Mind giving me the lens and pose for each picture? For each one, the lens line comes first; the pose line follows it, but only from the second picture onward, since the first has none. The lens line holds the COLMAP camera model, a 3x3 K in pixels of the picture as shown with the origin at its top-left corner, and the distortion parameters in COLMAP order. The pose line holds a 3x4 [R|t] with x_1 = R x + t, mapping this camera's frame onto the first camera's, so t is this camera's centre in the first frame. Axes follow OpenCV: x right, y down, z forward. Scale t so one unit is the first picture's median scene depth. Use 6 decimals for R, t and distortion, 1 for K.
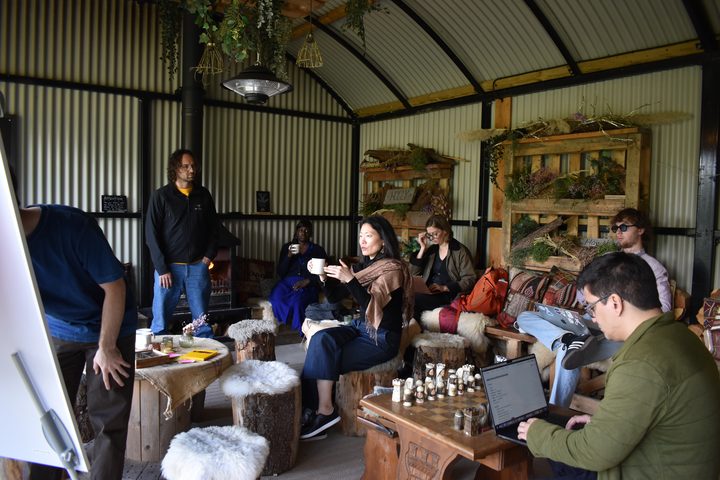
lens RADIAL K [[559.7, 0, 360.0], [0, 559.7, 240.0], [0, 0, 1]] dist [-0.093273, 0.003137]
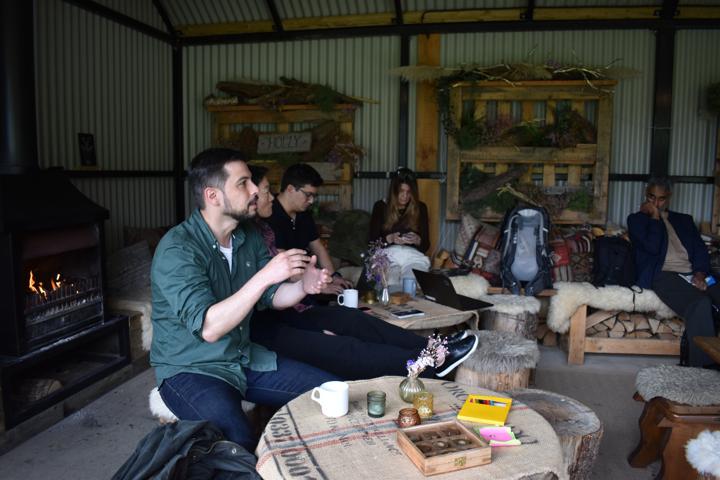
lens RADIAL K [[559.7, 0, 360.0], [0, 559.7, 240.0], [0, 0, 1]] dist [-0.093273, 0.003137]
pose [[0.743882, -0.095984, 0.661383, -0.433464], [0.044231, 0.994534, 0.094585, -0.013333], [-0.666846, -0.041106, 0.744061, 0.381463]]
